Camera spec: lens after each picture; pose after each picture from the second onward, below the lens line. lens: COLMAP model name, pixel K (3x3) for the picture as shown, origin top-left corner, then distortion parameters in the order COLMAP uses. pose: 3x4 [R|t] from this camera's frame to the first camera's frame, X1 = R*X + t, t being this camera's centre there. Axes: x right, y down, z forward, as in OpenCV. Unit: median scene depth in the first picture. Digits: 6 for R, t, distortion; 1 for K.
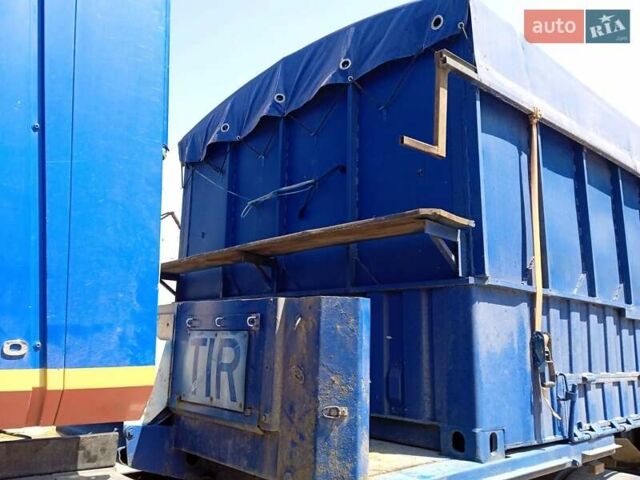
lens RADIAL K [[537.8, 0, 320.0], [0, 537.8, 240.0], [0, 0, 1]] dist [0.145150, -0.245139]
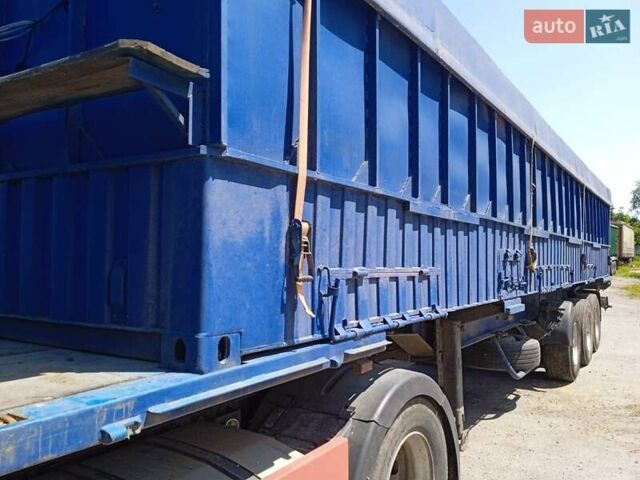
lens RADIAL K [[537.8, 0, 320.0], [0, 537.8, 240.0], [0, 0, 1]] dist [0.145150, -0.245139]
pose [[0.965017, -0.006832, 0.262097, 0.209442], [-0.034727, 0.987522, 0.153603, 0.067897], [-0.259876, -0.157331, 0.952739, 0.183628]]
